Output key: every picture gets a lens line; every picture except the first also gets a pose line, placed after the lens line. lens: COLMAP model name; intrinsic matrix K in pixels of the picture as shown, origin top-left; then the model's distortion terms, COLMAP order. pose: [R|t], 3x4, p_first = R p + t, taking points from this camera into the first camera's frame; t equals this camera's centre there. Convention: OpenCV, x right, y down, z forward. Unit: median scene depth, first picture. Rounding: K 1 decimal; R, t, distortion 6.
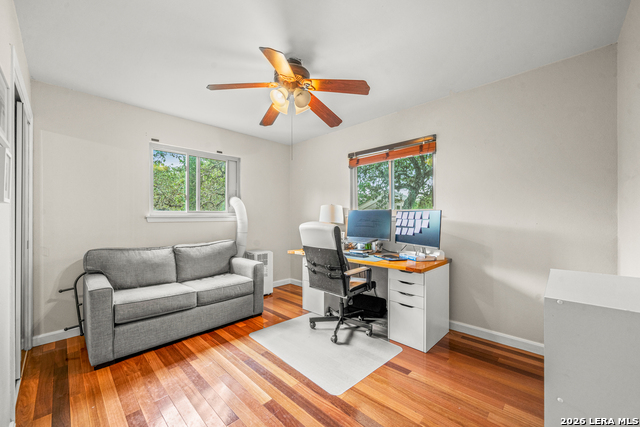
lens RADIAL K [[252.8, 0, 316.8], [0, 252.8, 213.8], [0, 0, 1]] dist [0.000690, -0.000075]
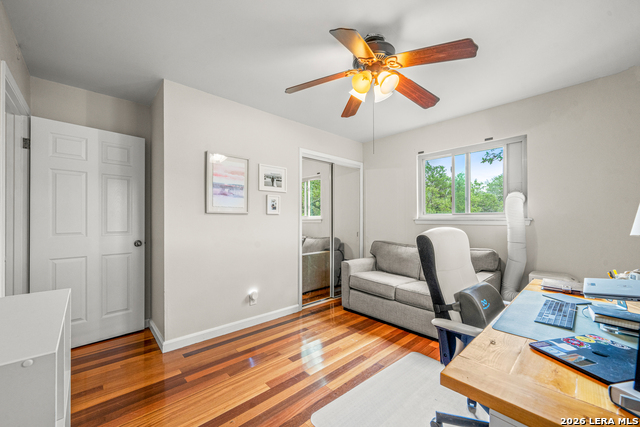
lens RADIAL K [[252.8, 0, 316.9], [0, 252.8, 217.6], [0, 0, 1]] dist [0.000690, -0.000075]
pose [[-0.044169, 0.002040, -0.999022, 0.708577], [0.012113, 0.999925, 0.001506, -0.004122], [0.998951, -0.012035, -0.044191, 0.772998]]
